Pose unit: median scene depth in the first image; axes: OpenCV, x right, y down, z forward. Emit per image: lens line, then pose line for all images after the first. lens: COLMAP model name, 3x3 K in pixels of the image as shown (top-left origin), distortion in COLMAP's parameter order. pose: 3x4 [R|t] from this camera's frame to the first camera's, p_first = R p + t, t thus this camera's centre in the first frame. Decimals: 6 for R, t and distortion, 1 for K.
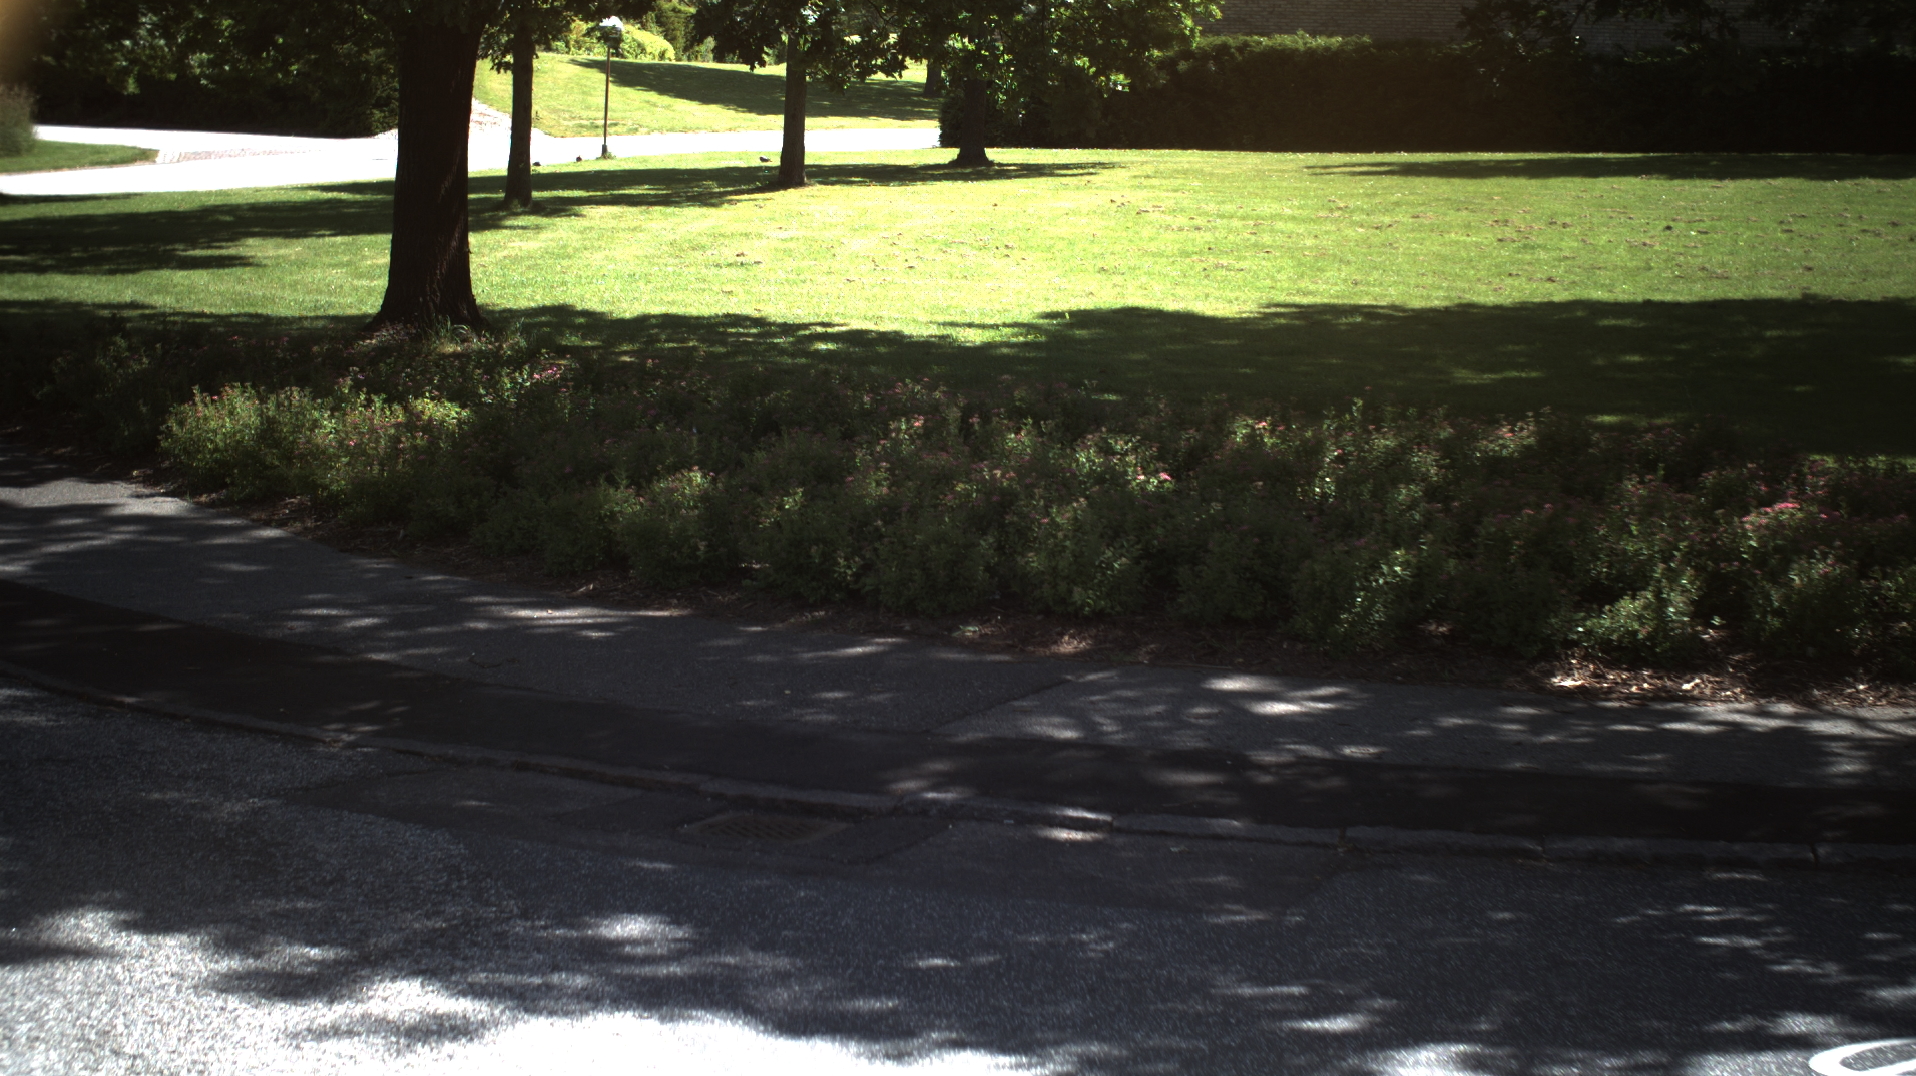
lens RADIAL K [[3419.0, 0, 958.0], [0, 3419.0, 538.0], [0, 0, 1]] dist [-0.285222, 0.373573]
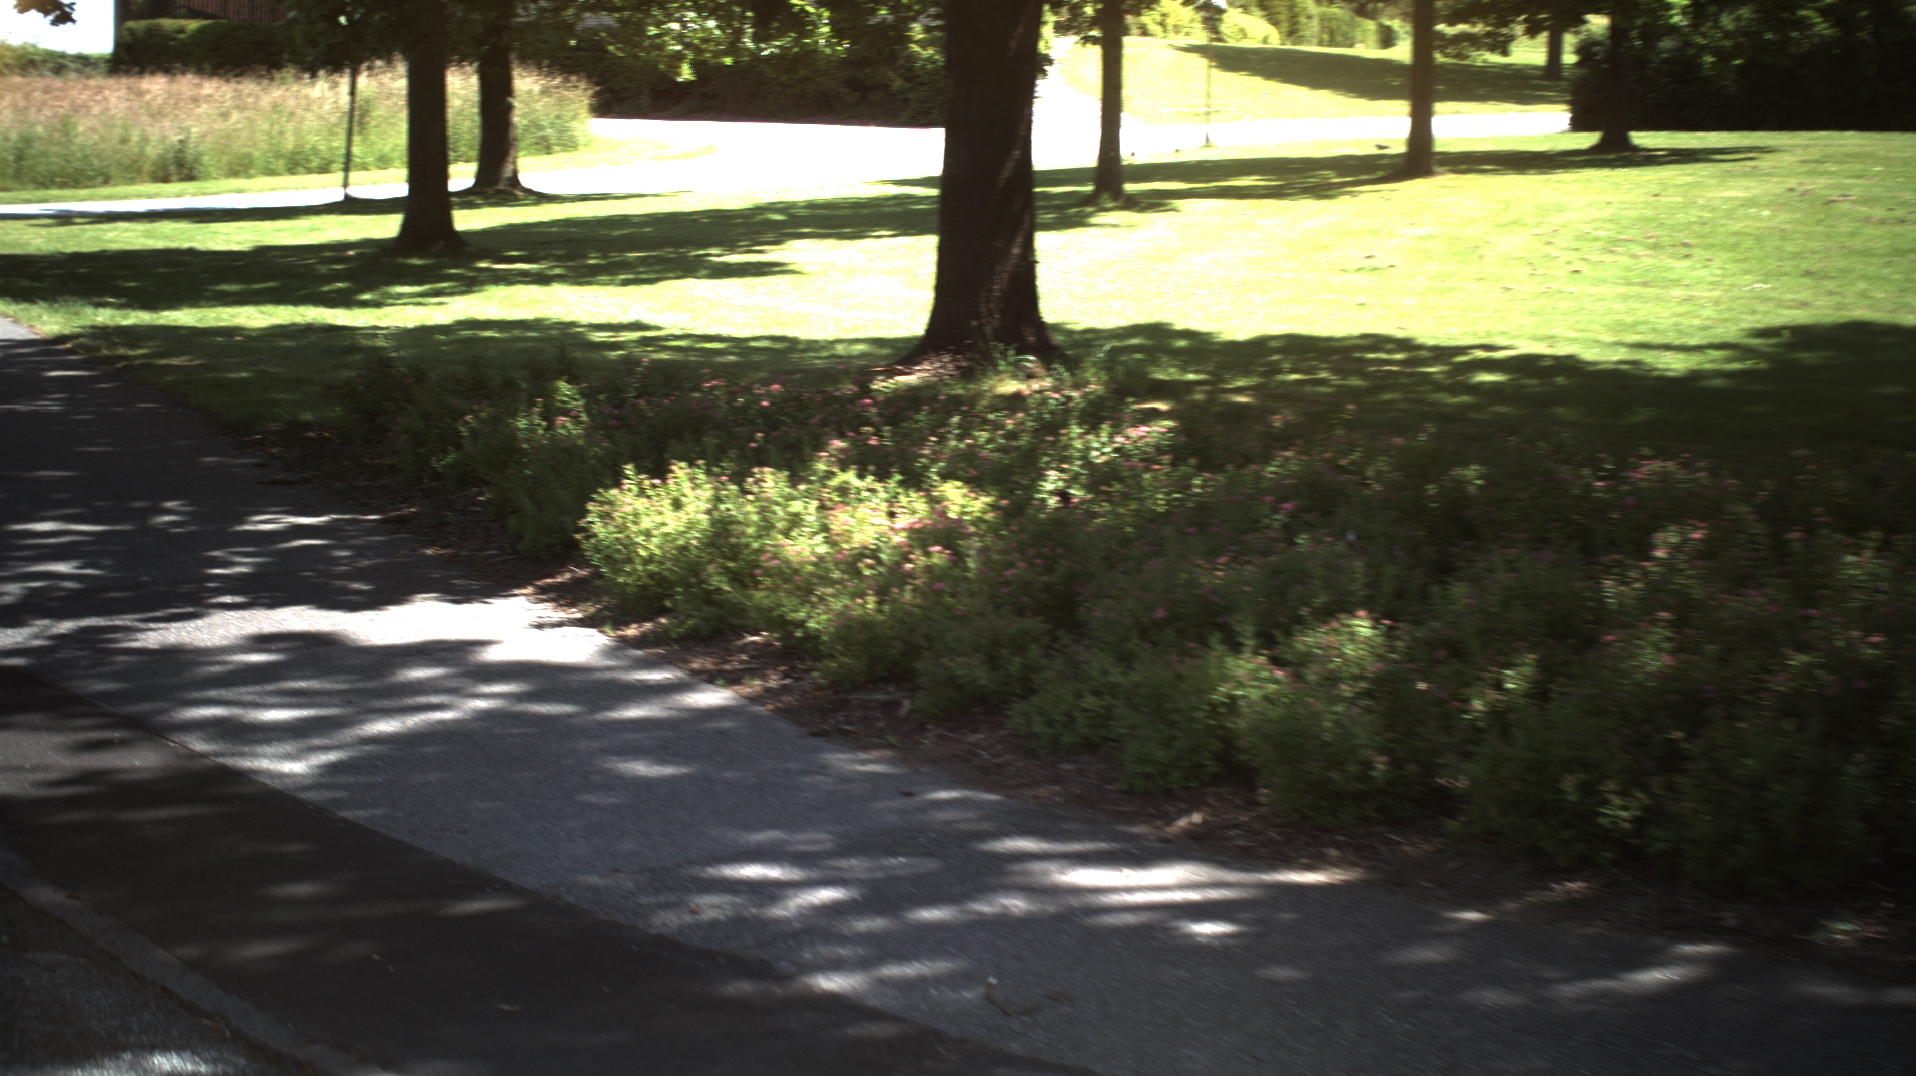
lens RADIAL K [[3419.0, 0, 958.0], [0, 3419.0, 538.0], [0, 0, 1]] dist [-0.285222, 0.373573]
pose [[0.984532, 0.000503, -0.175206, -0.025726], [-0.000107, 0.999997, 0.002269, -0.023451], [0.175207, -0.002216, 0.984529, 0.235130]]
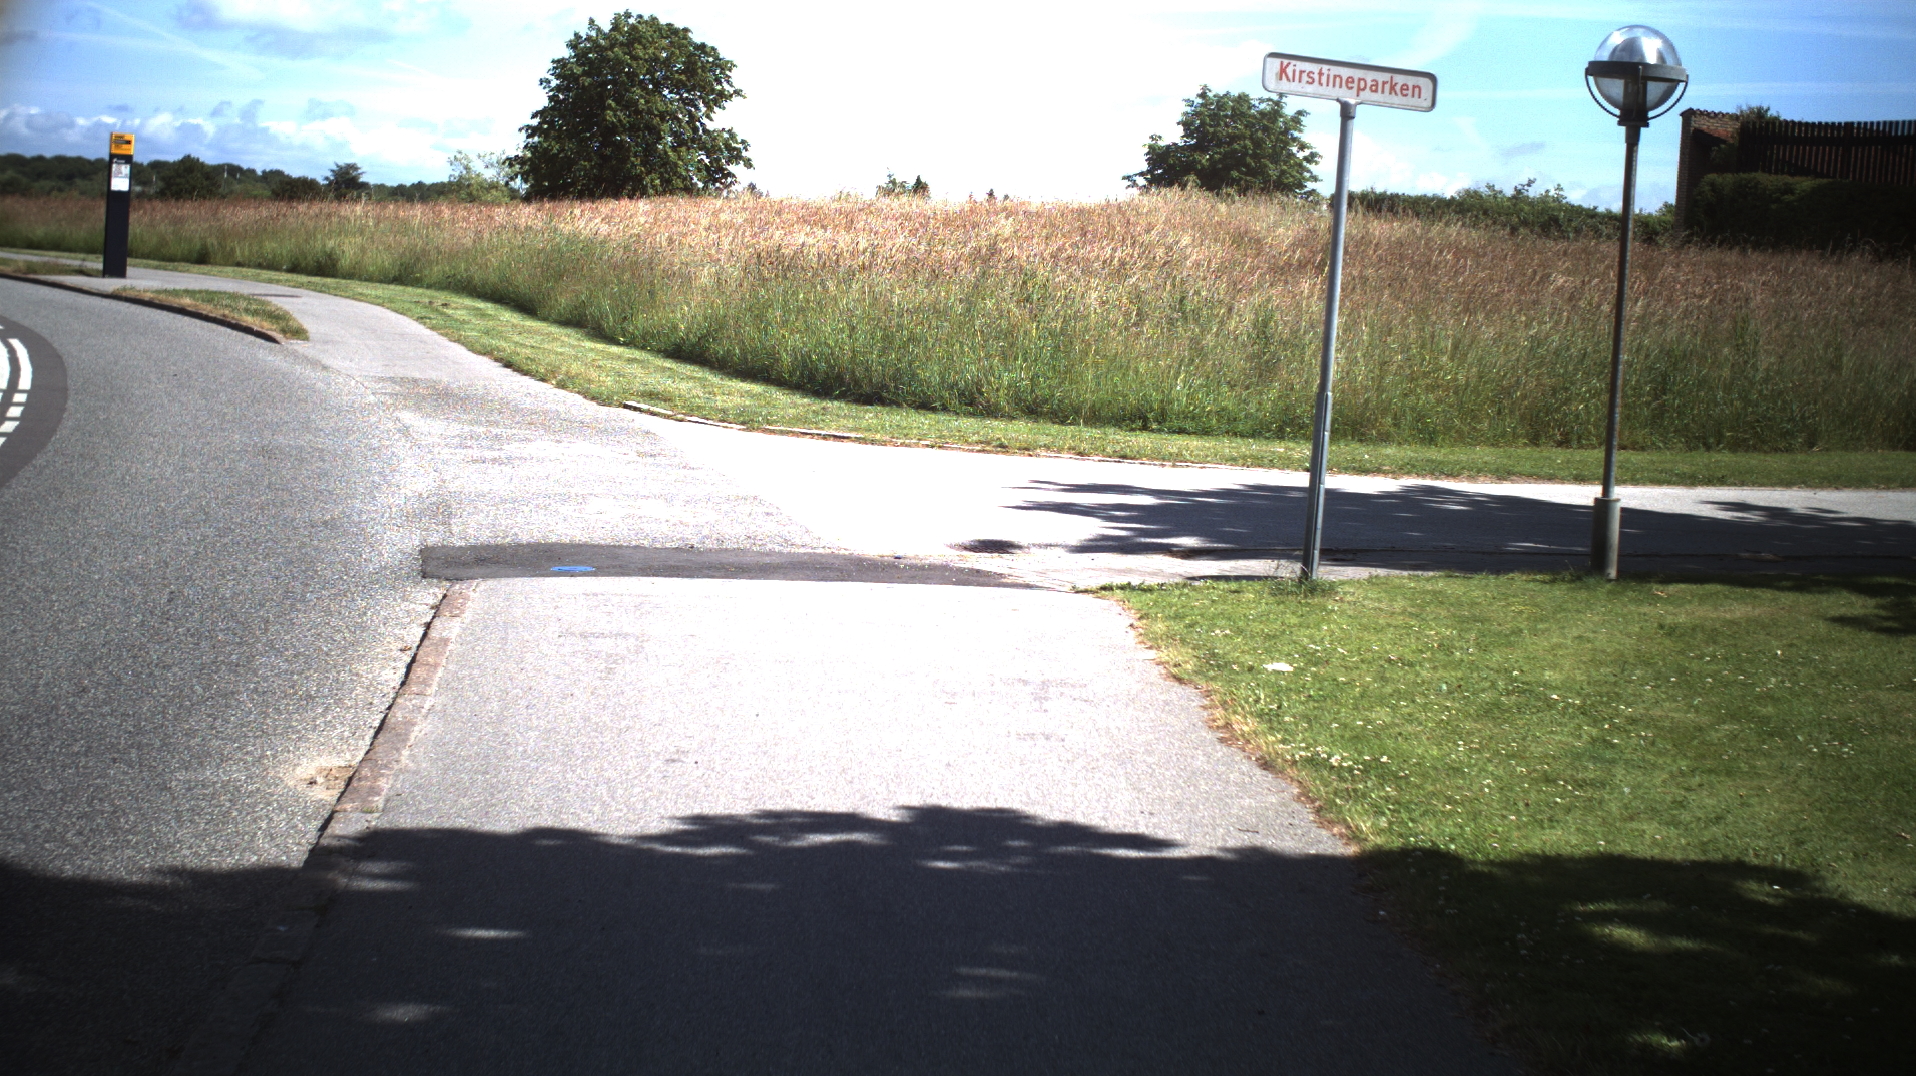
lens RADIAL K [[3419.0, 0, 958.0], [0, 3419.0, 538.0], [0, 0, 1]] dist [-0.285222, 0.373573]
pose [[0.826651, 0.064489, -0.559007, -0.594025], [-0.096363, 0.994960, -0.027718, -0.169594], [0.554402, 0.076780, 0.828700, 1.226816]]
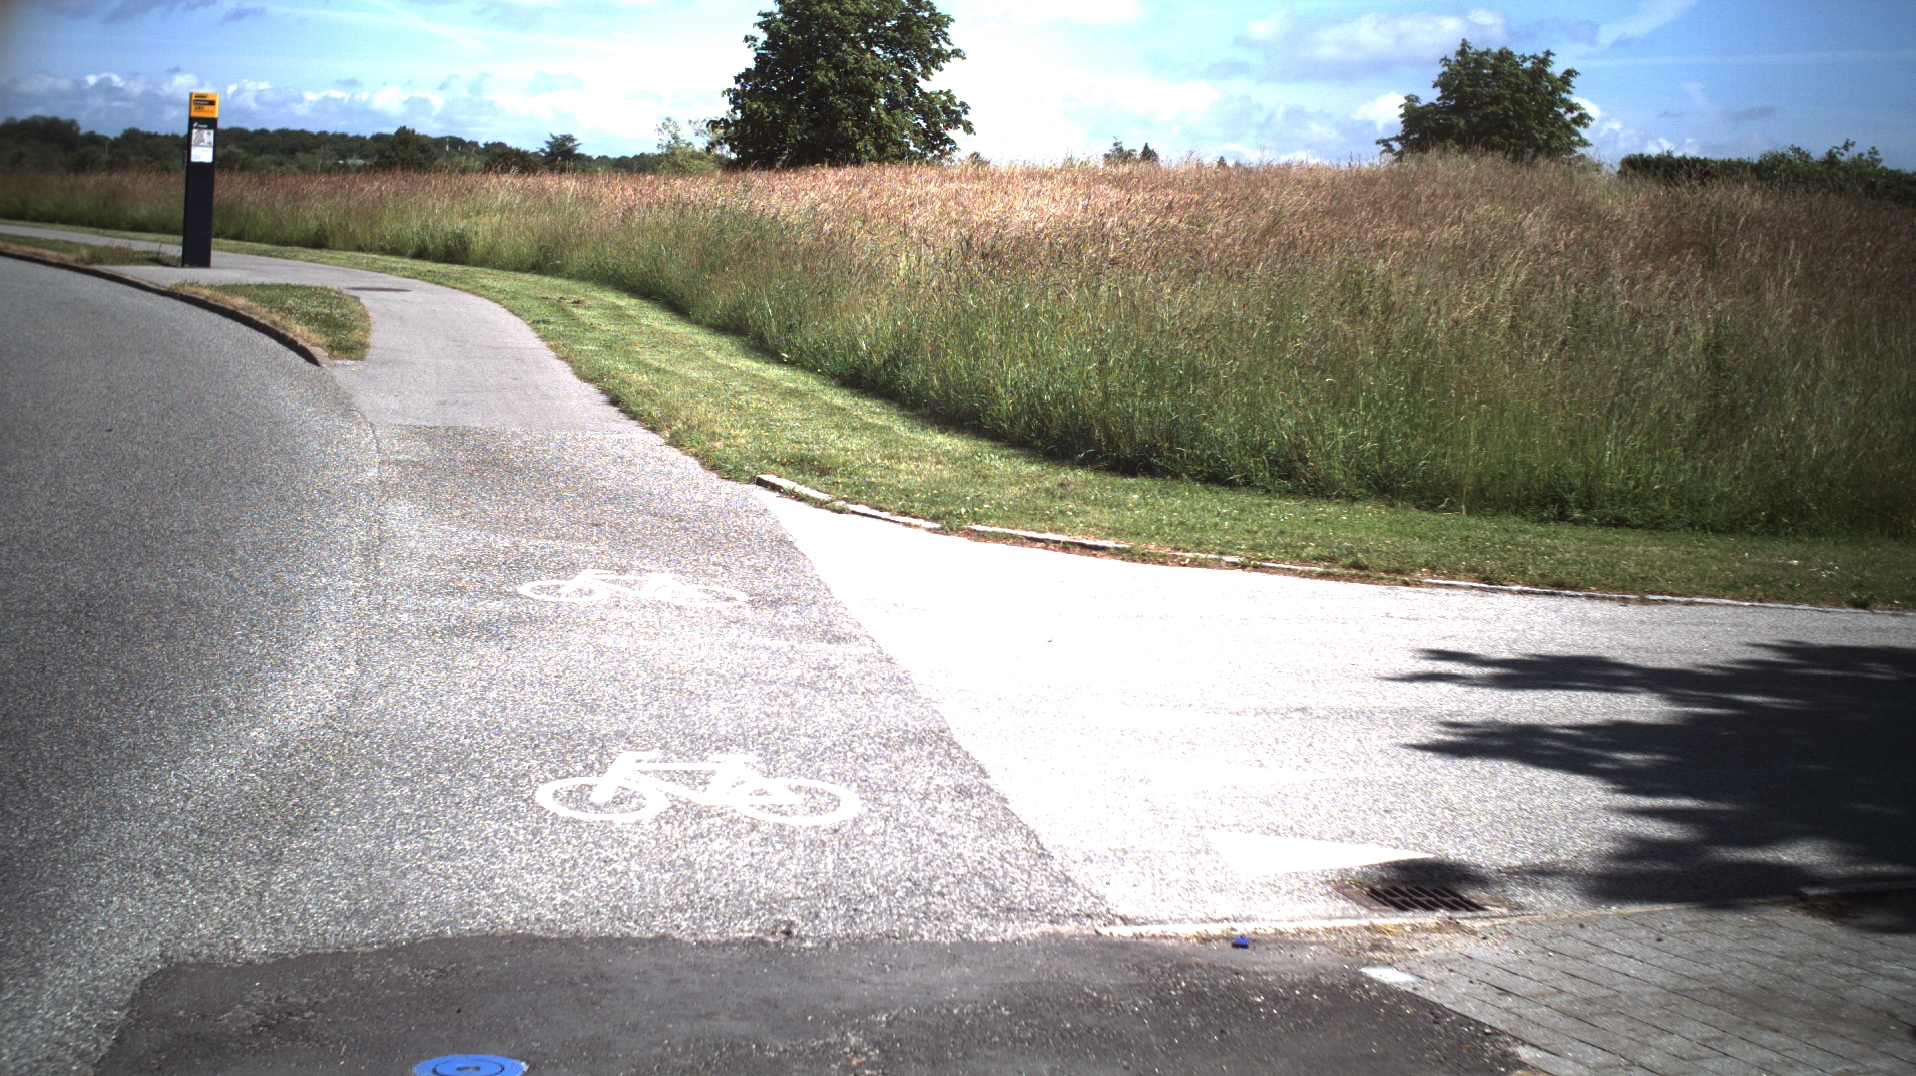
lens RADIAL K [[3419.0, 0, 958.0], [0, 3419.0, 538.0], [0, 0, 1]] dist [-0.285222, 0.373573]
pose [[0.787885, 0.067794, -0.612080, -0.872562], [-0.095166, 0.995386, -0.012252, -0.224866], [0.608425, 0.067902, 0.790701, 1.594372]]
